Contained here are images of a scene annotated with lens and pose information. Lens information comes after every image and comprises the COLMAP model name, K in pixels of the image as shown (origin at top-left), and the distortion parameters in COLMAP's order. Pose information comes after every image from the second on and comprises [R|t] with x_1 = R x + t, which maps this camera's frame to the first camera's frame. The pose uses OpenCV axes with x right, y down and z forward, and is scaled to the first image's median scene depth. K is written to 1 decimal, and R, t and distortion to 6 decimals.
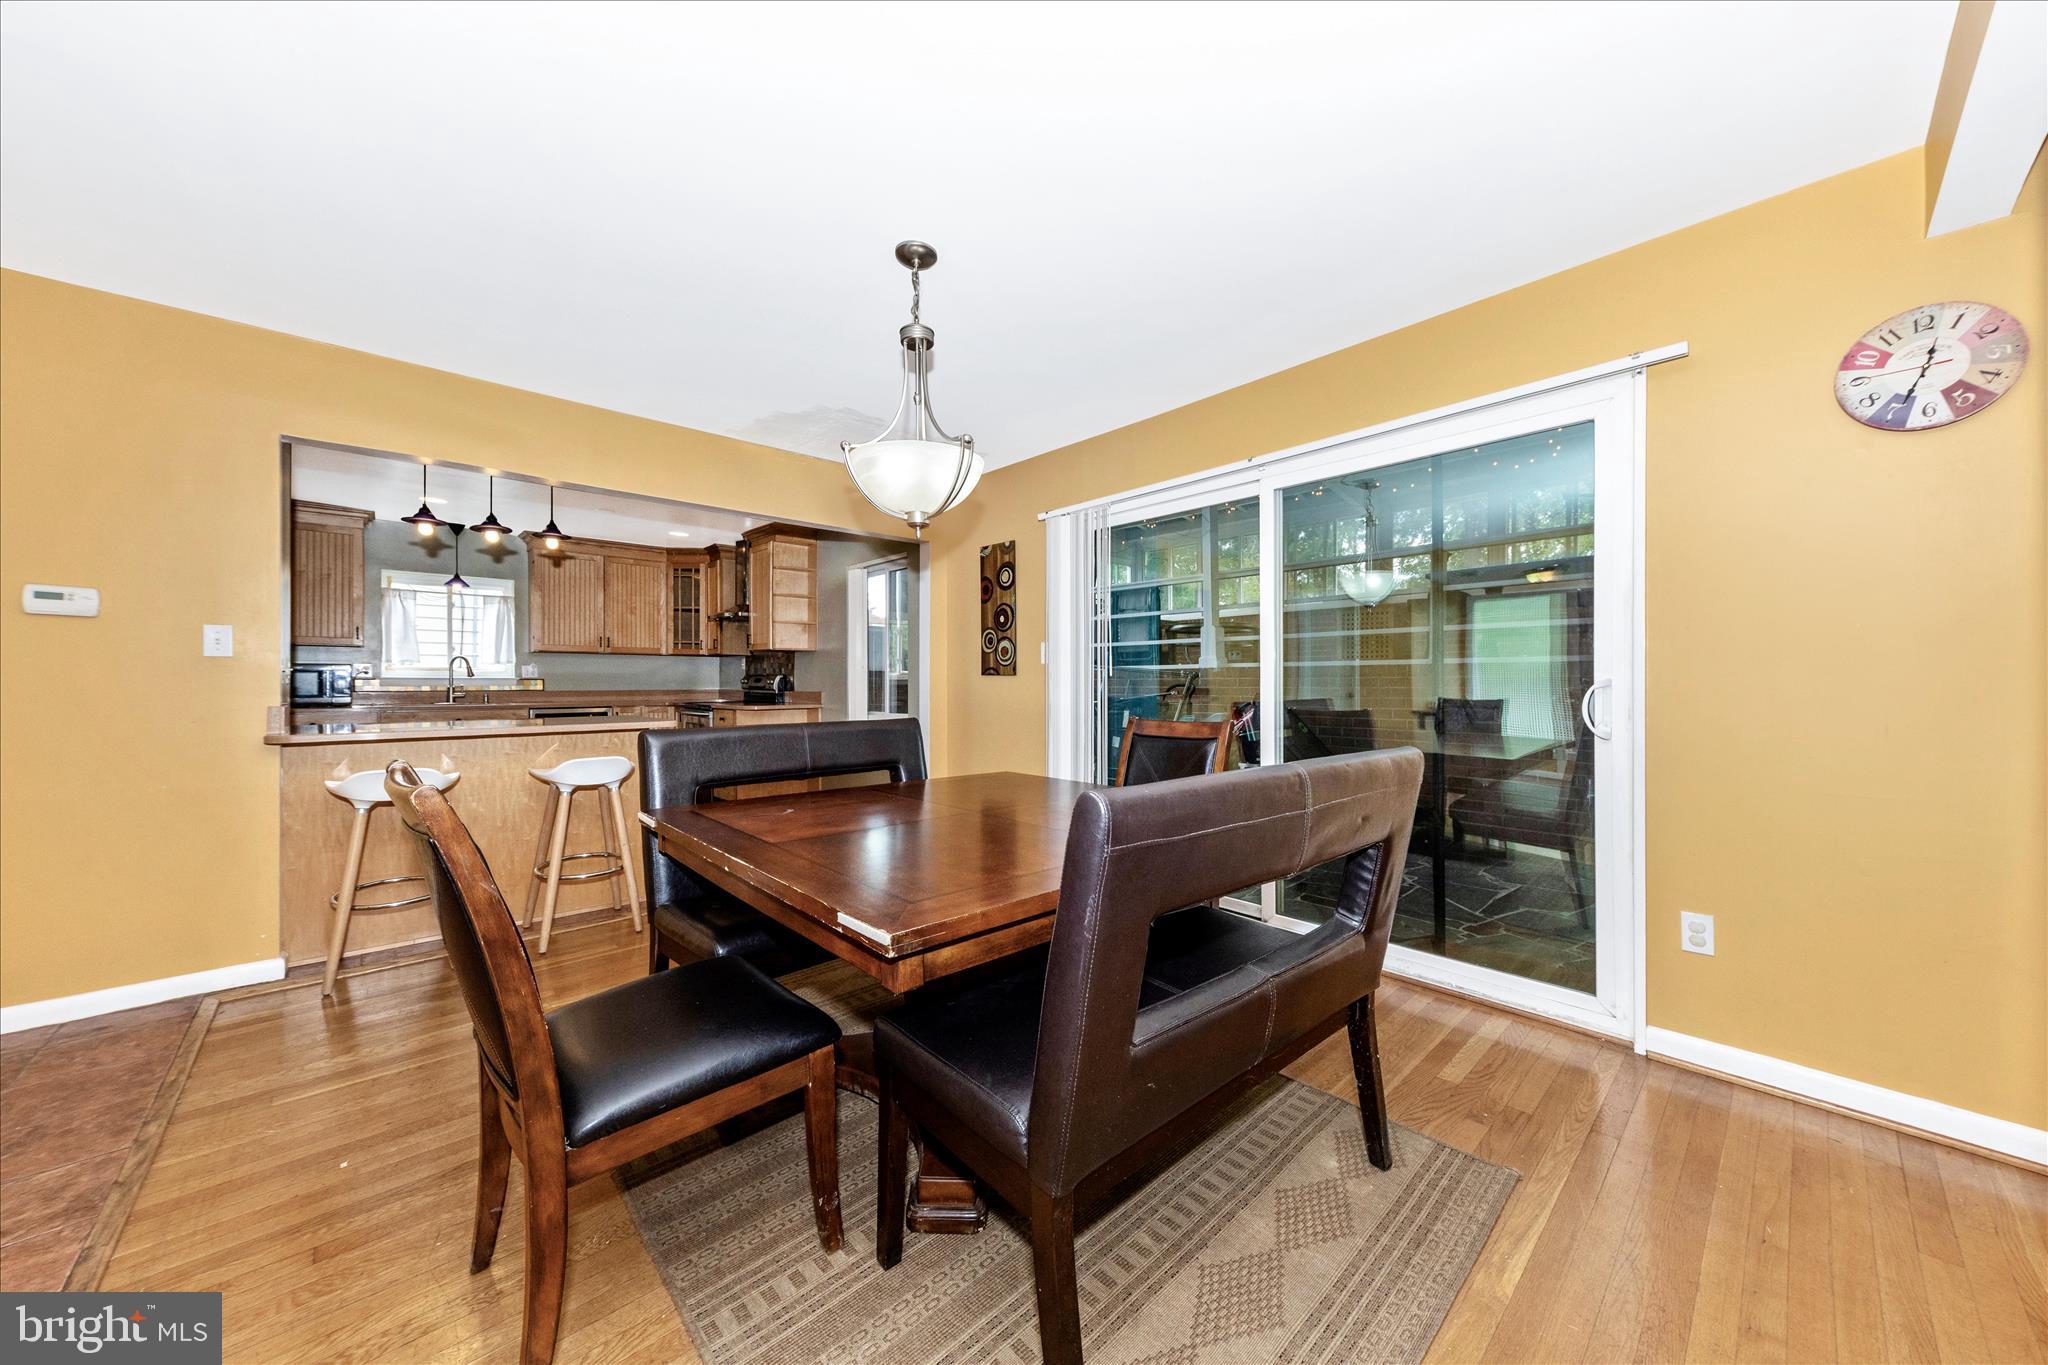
lens RADIAL K [[710.4, 0, 1050.0], [0, 710.4, 681.9], [0, 0, 1]] dist [0.008481, -0.000040]
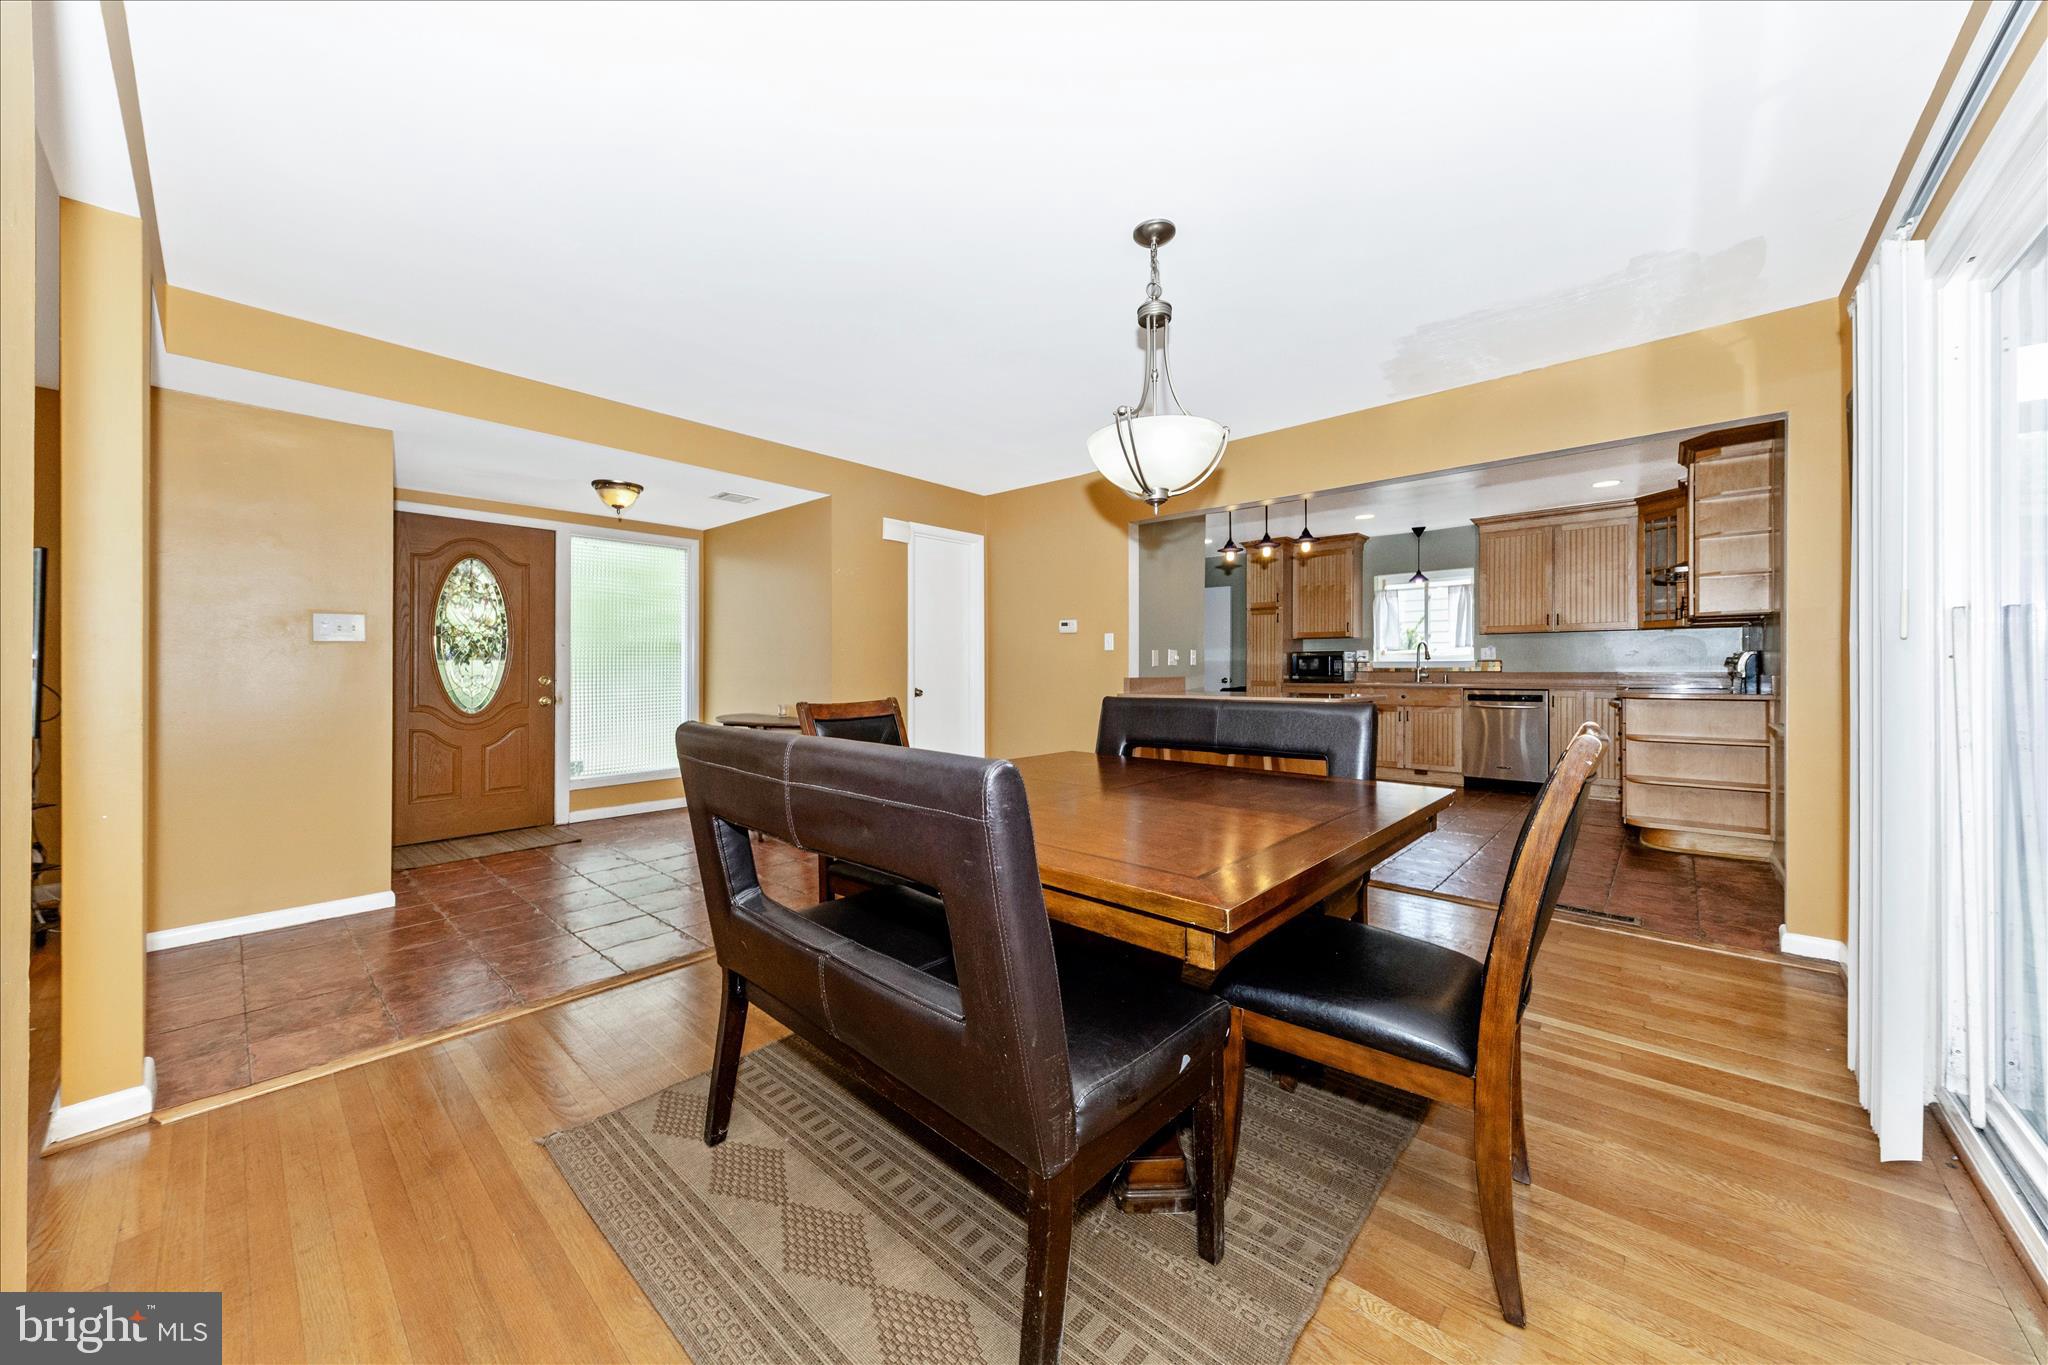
lens RADIAL K [[718.0, 0, 1006.2], [0, 718.0, 666.6], [0, 0, 1]] dist [0.010411, -0.000067]
pose [[0.066642, -0.002841, -0.997773, 0.680315], [0.003713, 0.999990, -0.002599, 0.010265], [0.997770, -0.003532, 0.066652, 0.607751]]
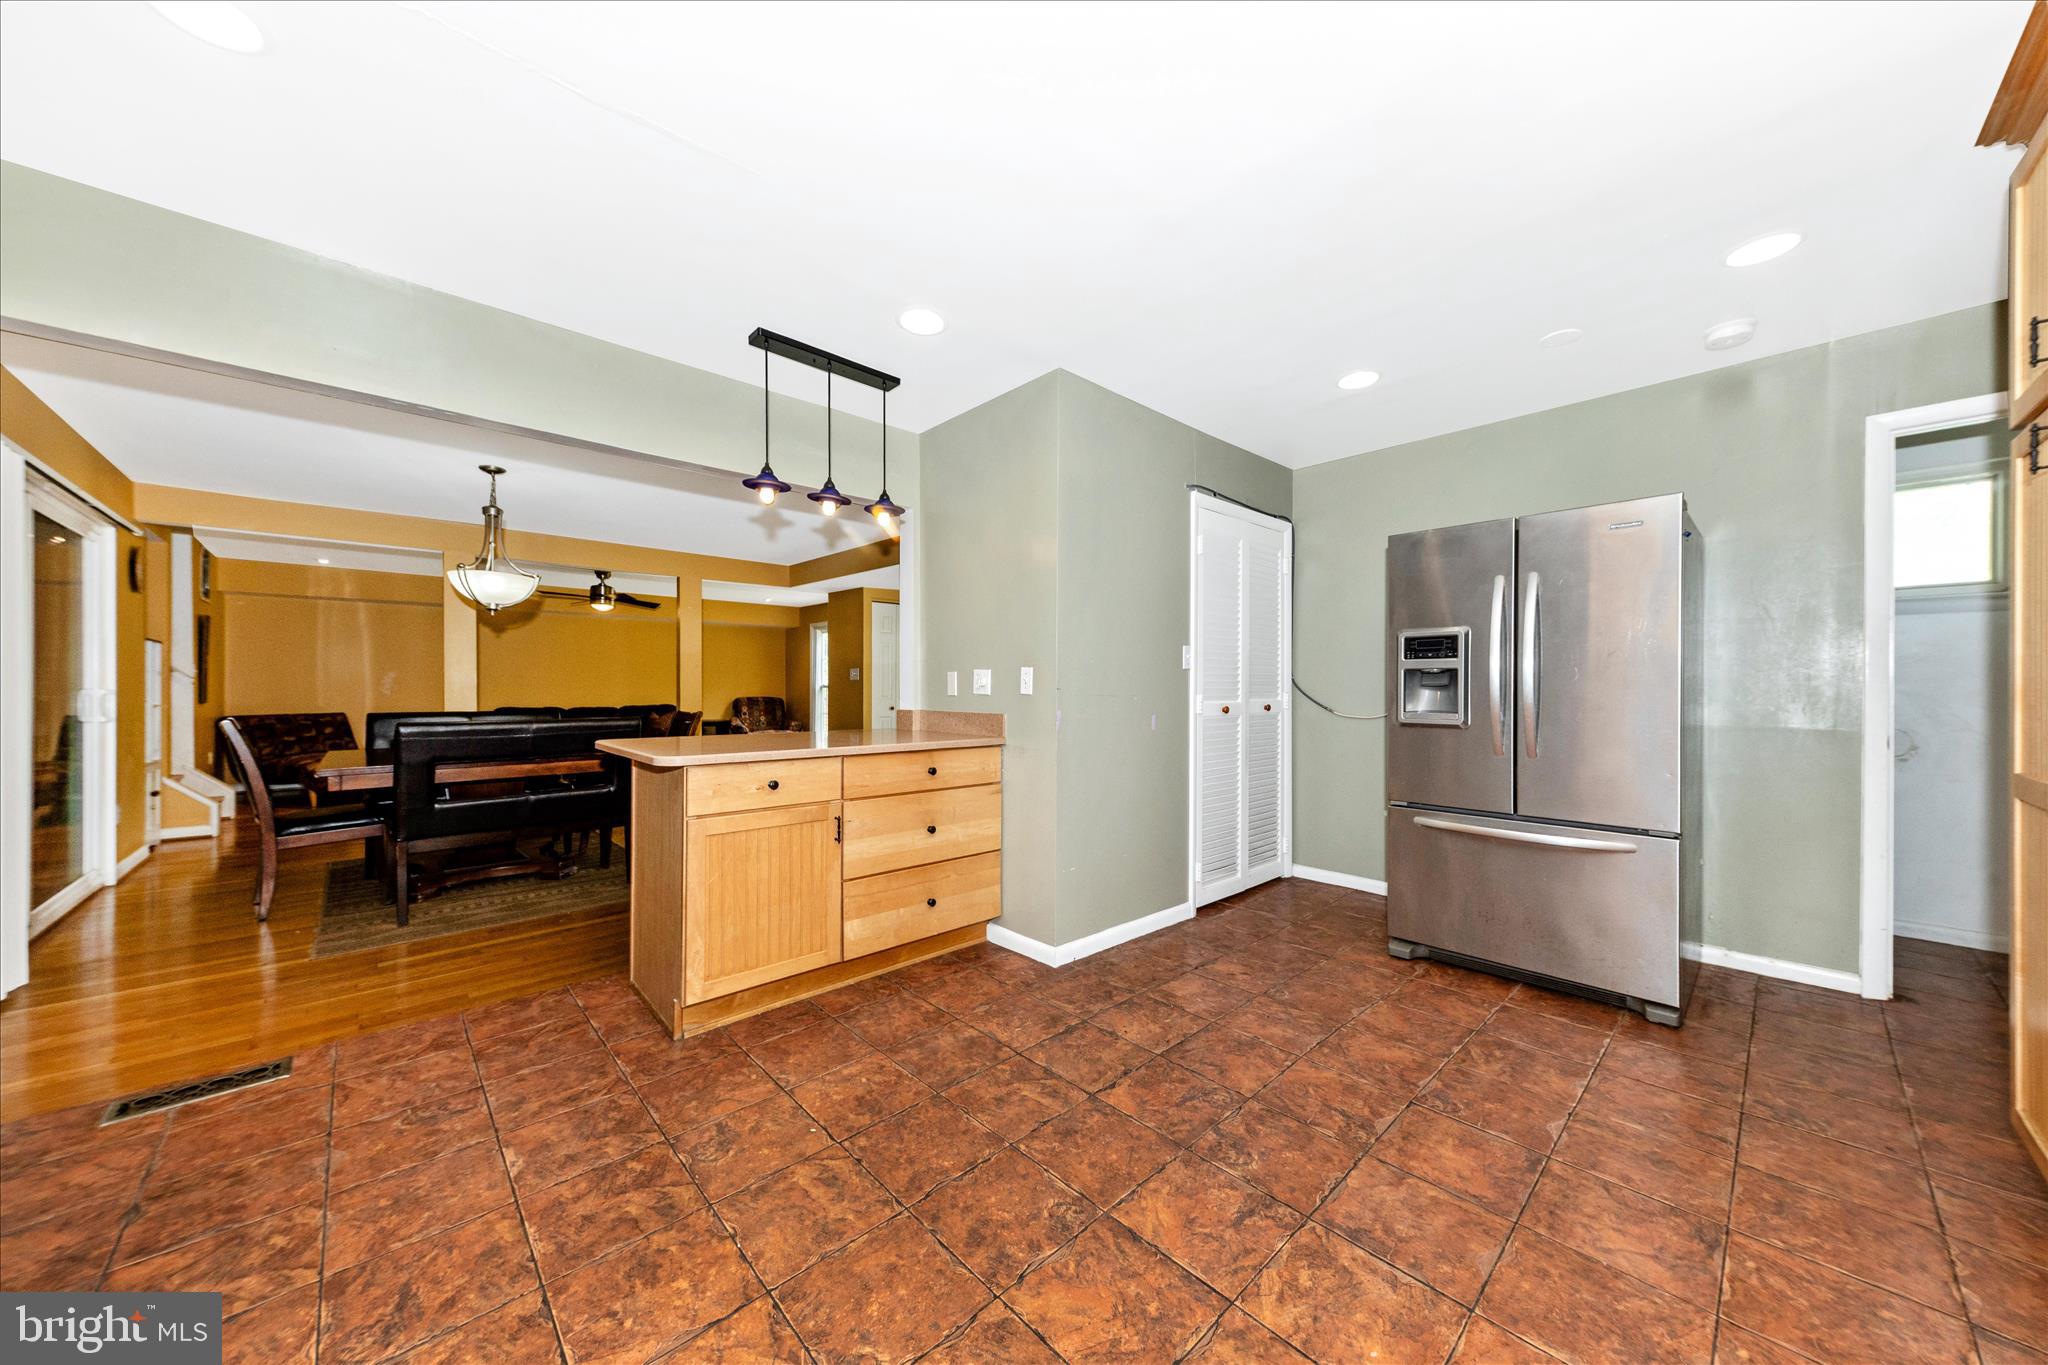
lens RADIAL K [[697.0, 0, 1025.3], [0, 697.0, 697.1], [0, 0, 1]] dist [0.026687, -0.009025]
pose [[-0.999970, -0.002218, 0.007396, -1.405151], [-0.002111, 0.999894, 0.014439, -0.008823], [-0.007427, 0.014423, -0.999868, 2.475436]]
